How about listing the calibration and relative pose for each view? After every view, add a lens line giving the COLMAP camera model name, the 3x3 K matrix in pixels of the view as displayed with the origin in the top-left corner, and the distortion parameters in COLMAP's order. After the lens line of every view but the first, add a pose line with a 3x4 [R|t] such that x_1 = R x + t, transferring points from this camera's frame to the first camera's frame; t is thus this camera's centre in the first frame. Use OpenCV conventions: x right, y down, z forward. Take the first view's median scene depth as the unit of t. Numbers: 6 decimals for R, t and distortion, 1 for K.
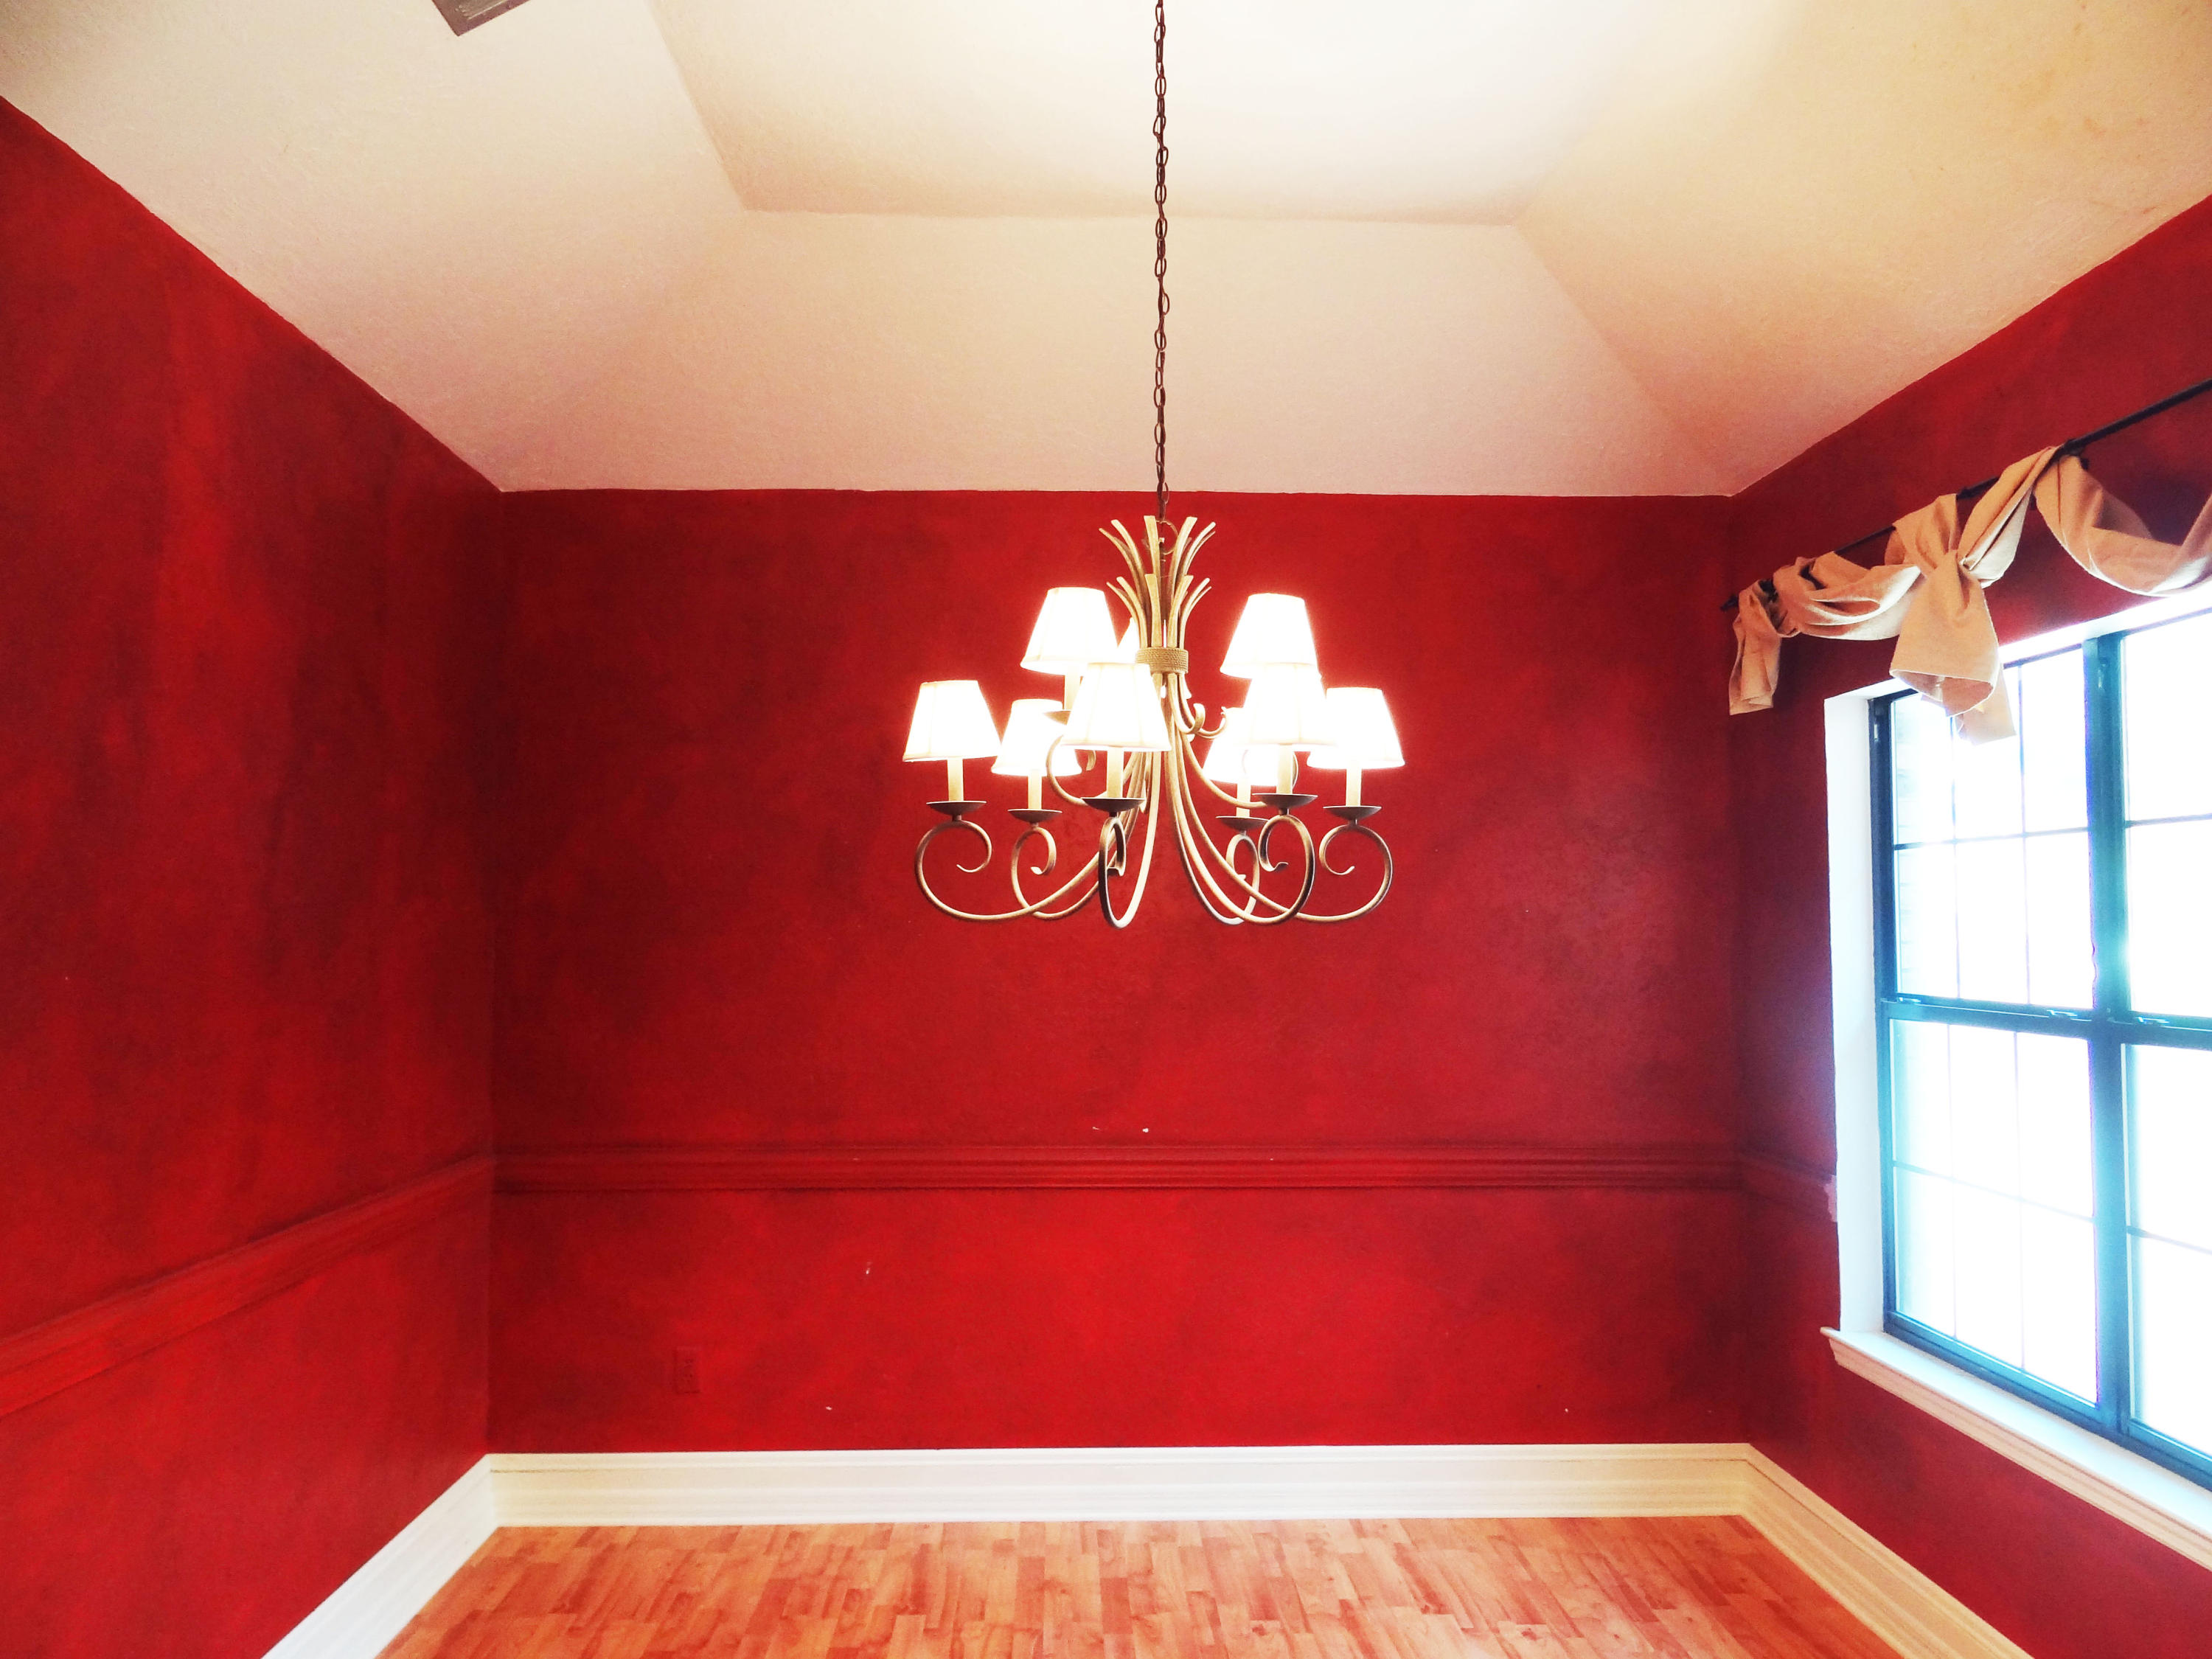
lens RADIAL K [[1732.6, 0, 1106.0], [0, 1732.6, 829.5], [0, 0, 1]] dist [-0.007688, 0.003226]
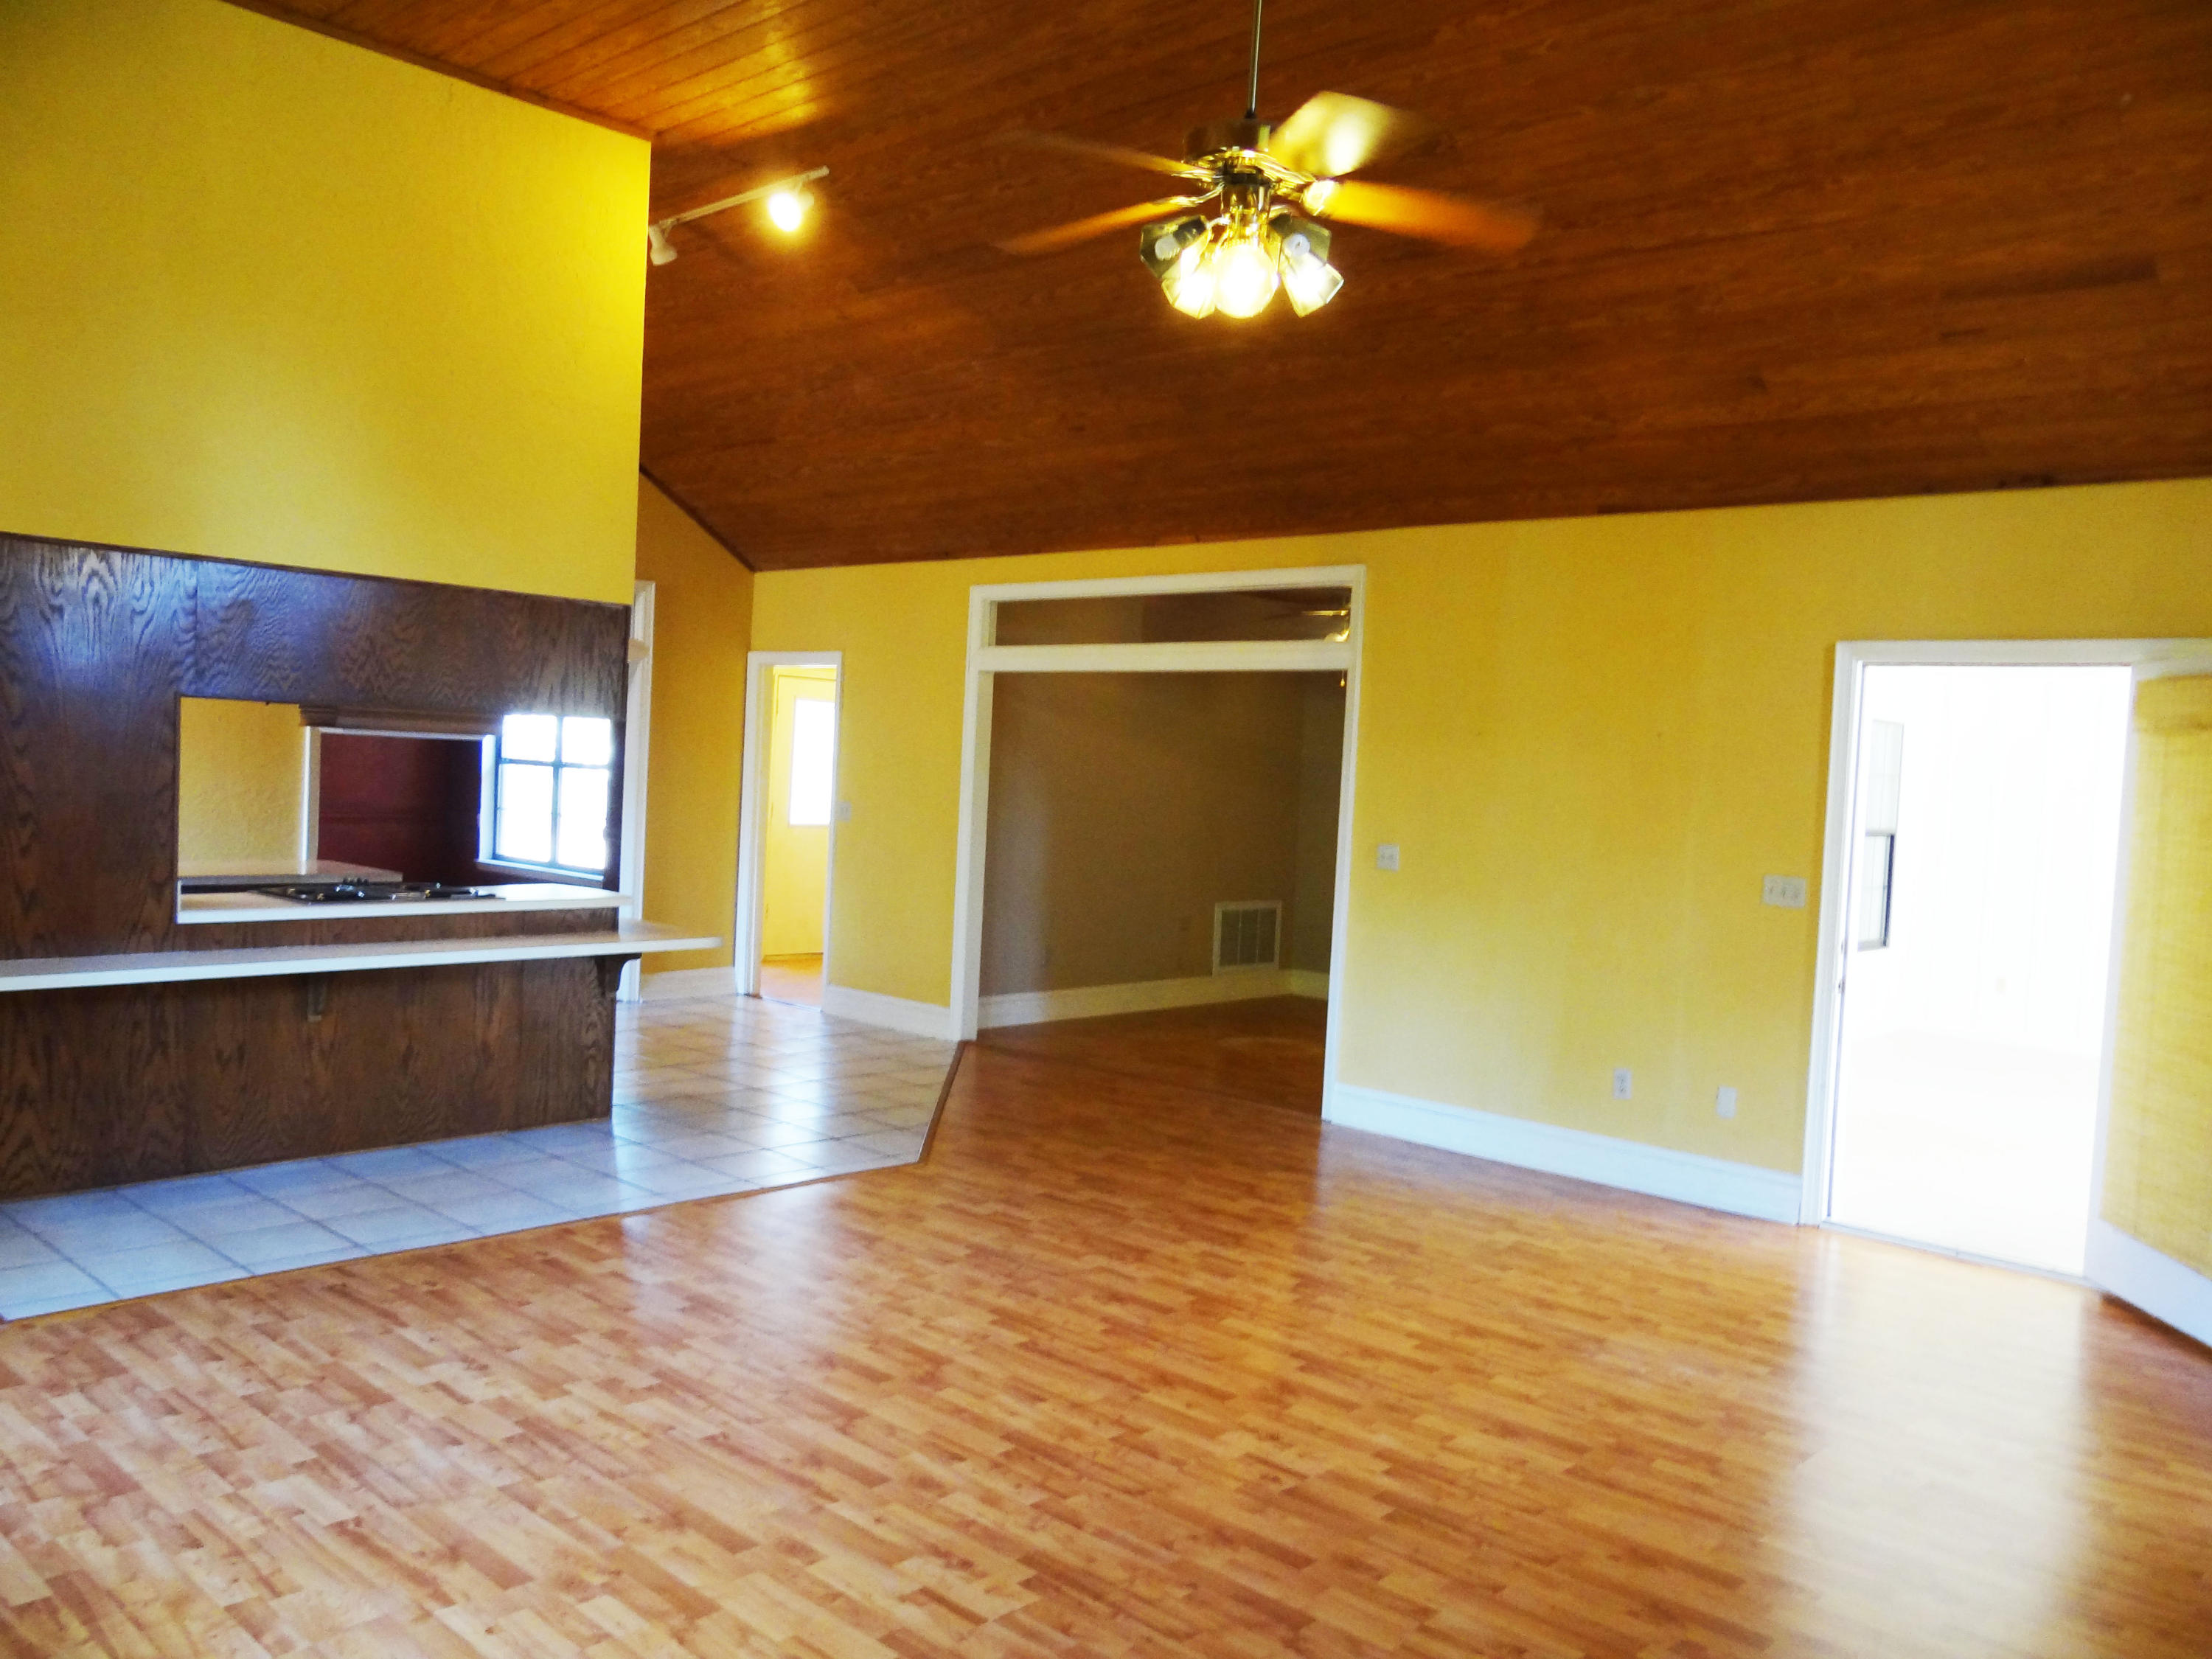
lens RADIAL K [[1732.6, 0, 1106.0], [0, 1732.6, 829.5], [0, 0, 1]] dist [-0.007688, 0.003226]
pose [[0.698066, 0.000690, 0.716033, -1.055371], [-0.095056, 0.991238, 0.091716, -0.172352], [-0.709696, -0.132087, 0.692015, -2.029687]]
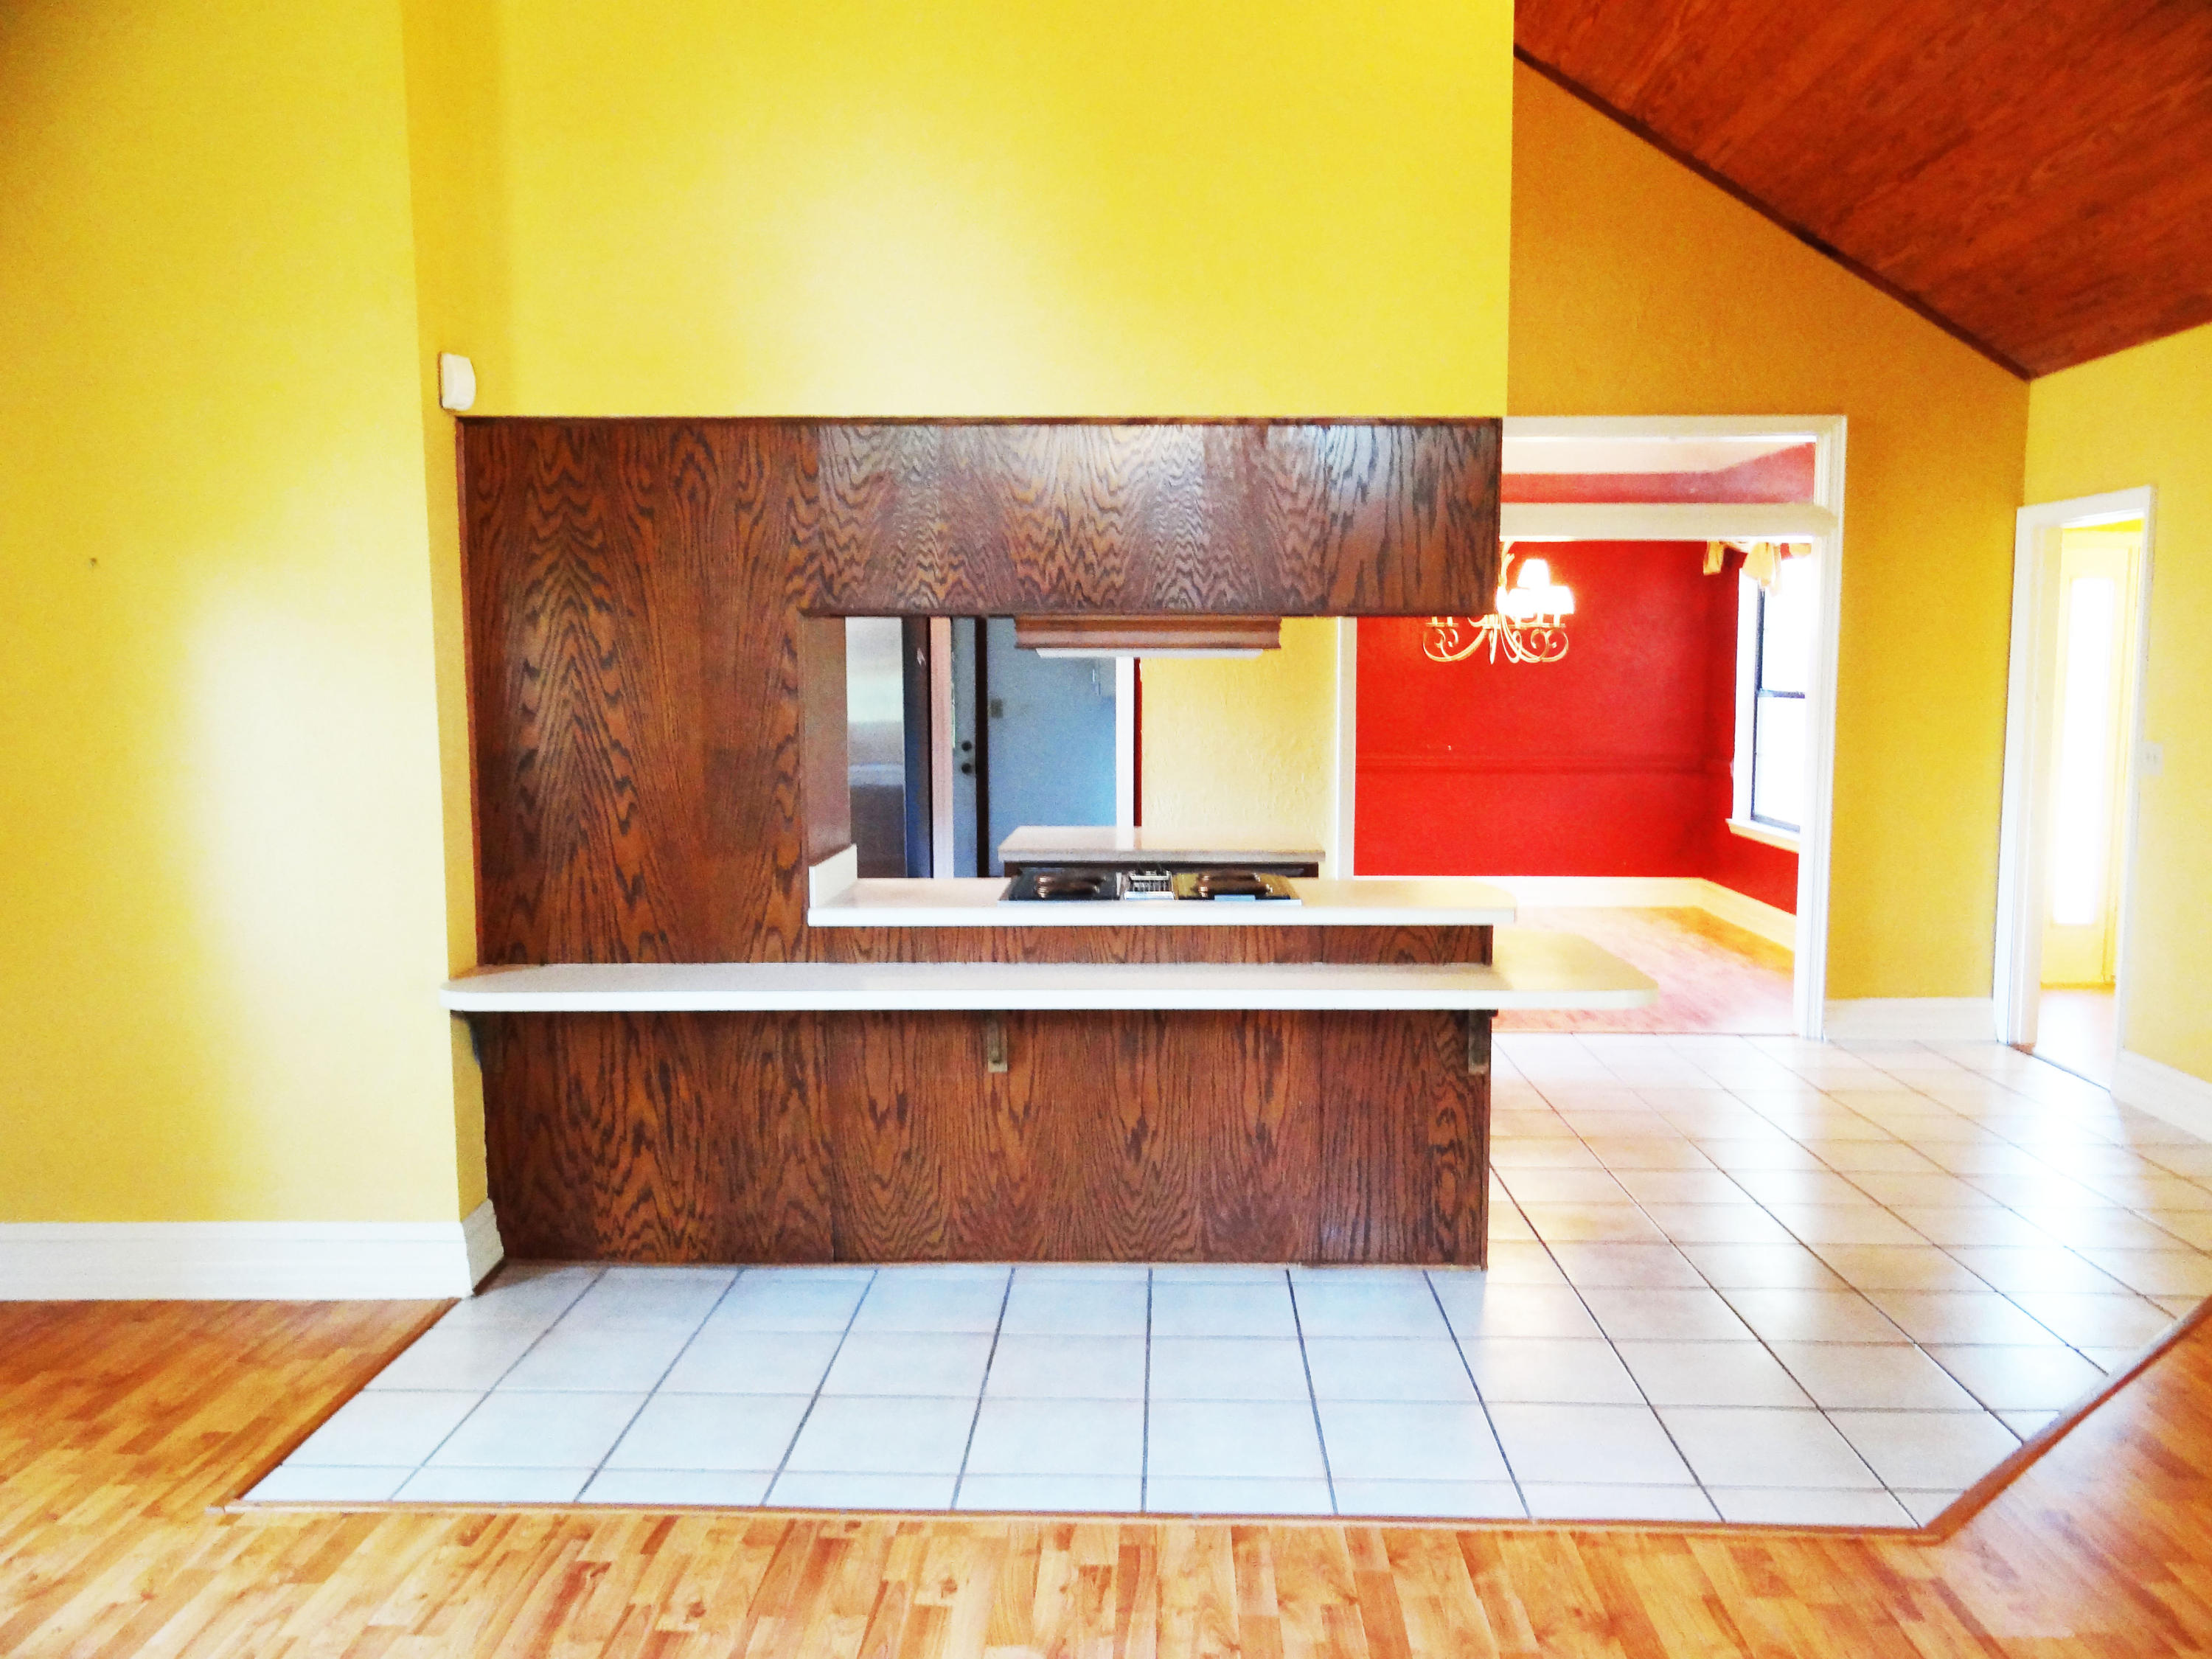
lens RADIAL K [[1711.4, 0, 1106.0], [0, 1711.4, 829.5], [0, 0, 1]] dist [-0.003372, 0.006972]
pose [[0.998493, -0.001752, -0.054850, -0.362044], [0.010666, 0.986626, 0.162651, -0.118862], [0.053832, -0.162991, 0.985158, -1.536013]]
